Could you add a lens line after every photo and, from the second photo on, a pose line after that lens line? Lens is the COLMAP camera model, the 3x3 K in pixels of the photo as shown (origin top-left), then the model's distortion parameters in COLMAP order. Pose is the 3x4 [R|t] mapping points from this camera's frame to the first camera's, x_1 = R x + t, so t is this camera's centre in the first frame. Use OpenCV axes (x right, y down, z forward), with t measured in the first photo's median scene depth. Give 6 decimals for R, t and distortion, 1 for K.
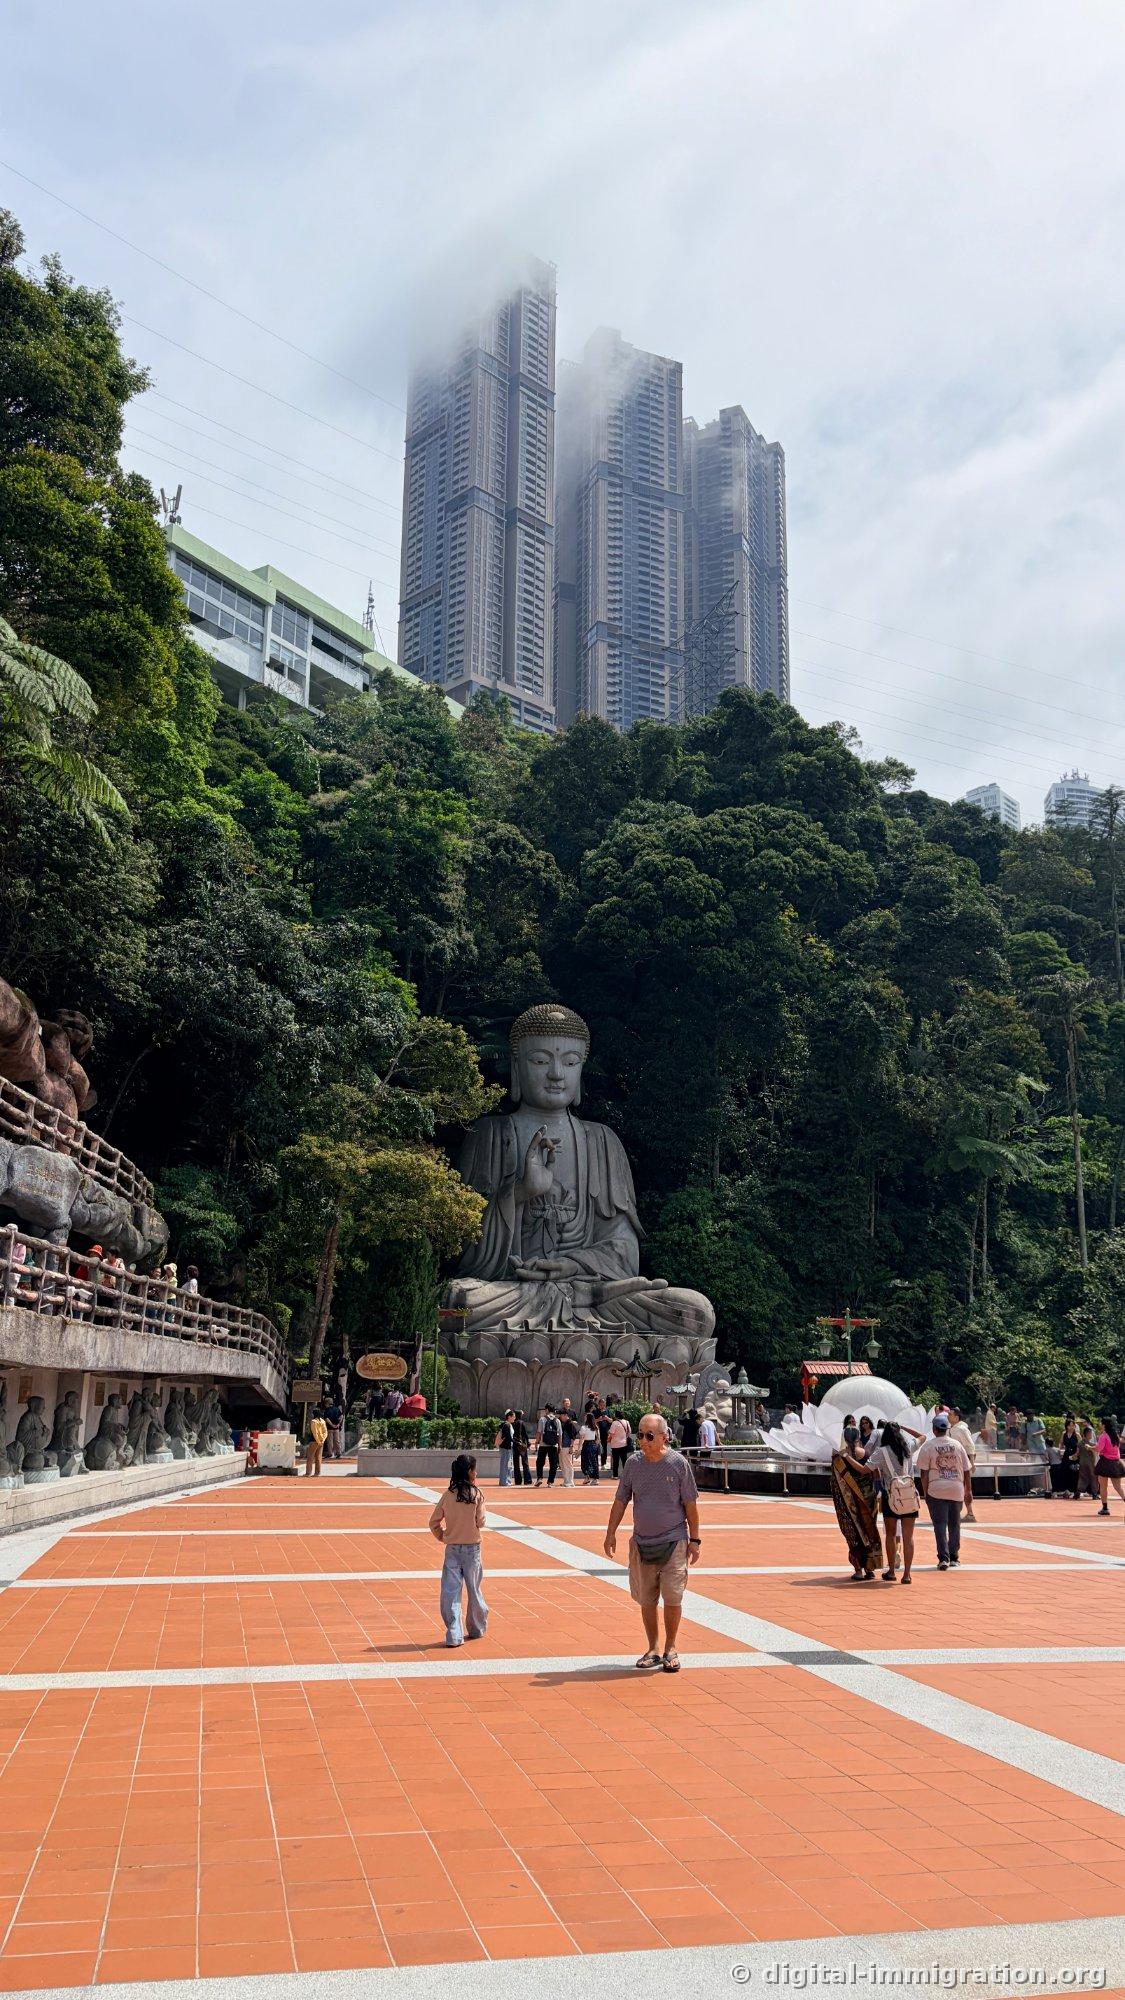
lens RADIAL K [[1498.8, 0, 562.5], [0, 1498.8, 1000.0], [0, 0, 1]] dist [0.029997, -0.032246]
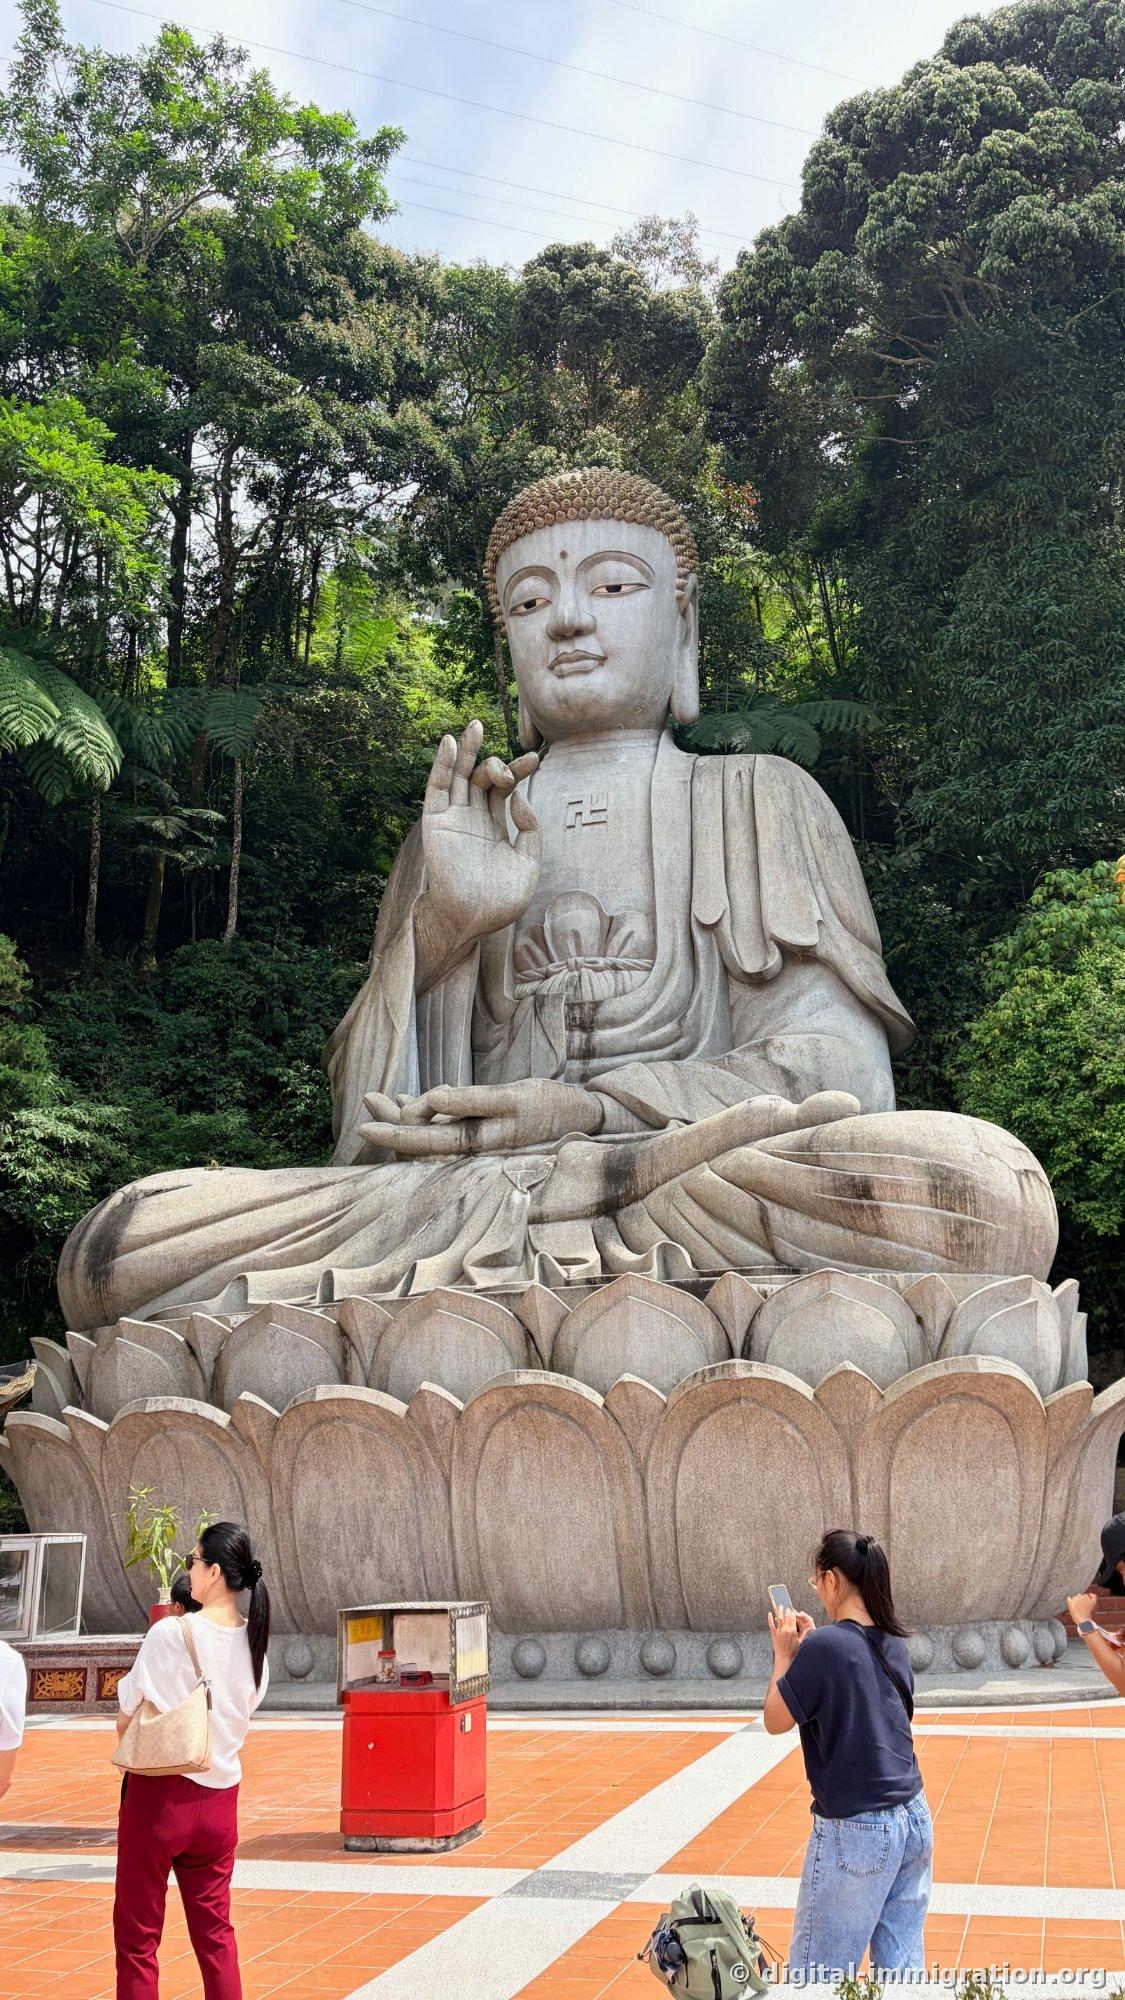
lens RADIAL K [[1471.9, 0, 566.4], [0, 1471.9, 1054.3], [0, 0, 1]] dist [0.104563, -0.191870]
pose [[0.867778, -0.178365, -0.463840, 0.141860], [0.161969, 0.983916, -0.075335, 0.178261], [0.469817, -0.009754, 0.882710, 0.679044]]
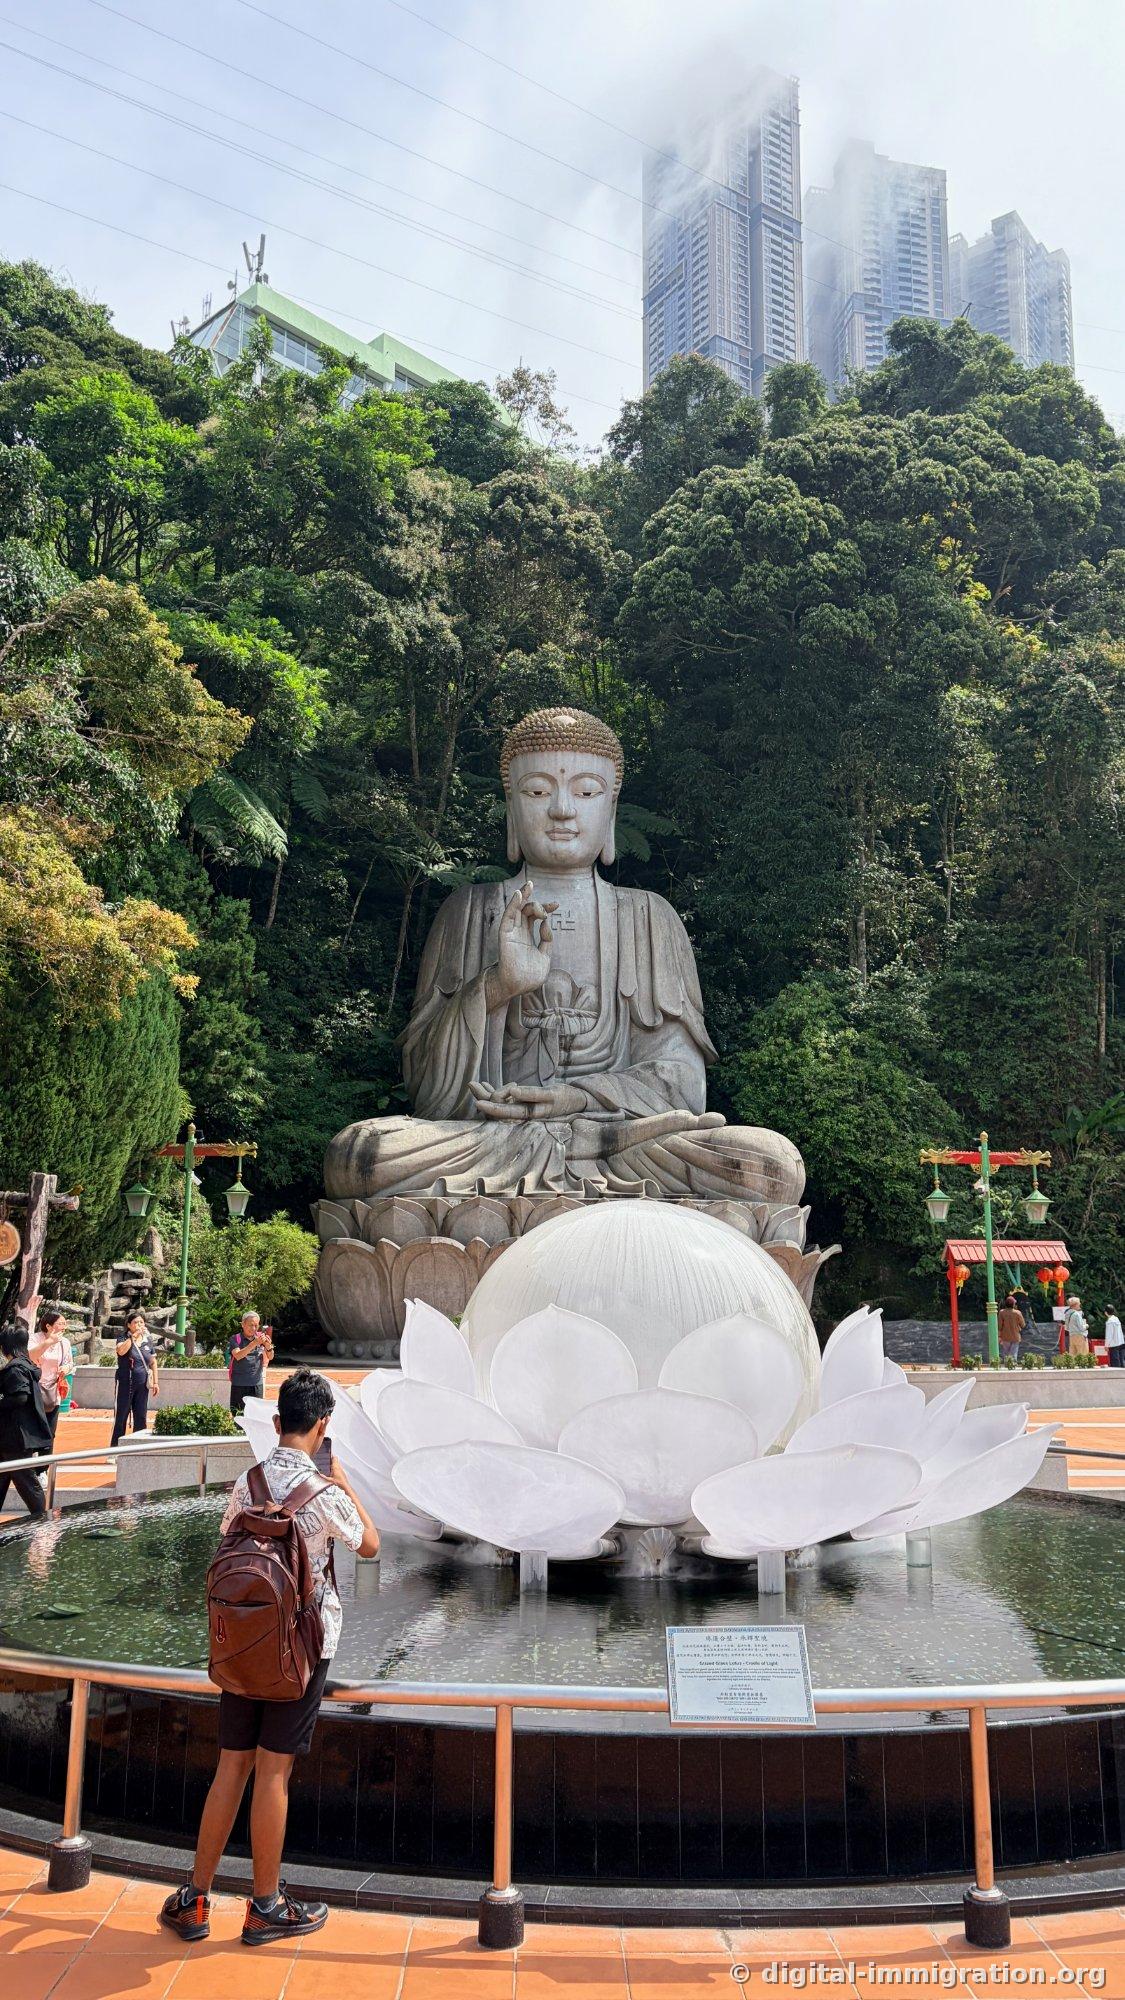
lens RADIAL K [[1489.0, 0, 555.6], [0, 1489.0, 1043.5], [0, 0, 1]] dist [0.212721, -0.681415]
pose [[0.978932, -0.037952, -0.200628, 0.117636], [0.055156, 0.995198, 0.080864, 0.096759], [0.196595, -0.090226, 0.976325, 0.360693]]
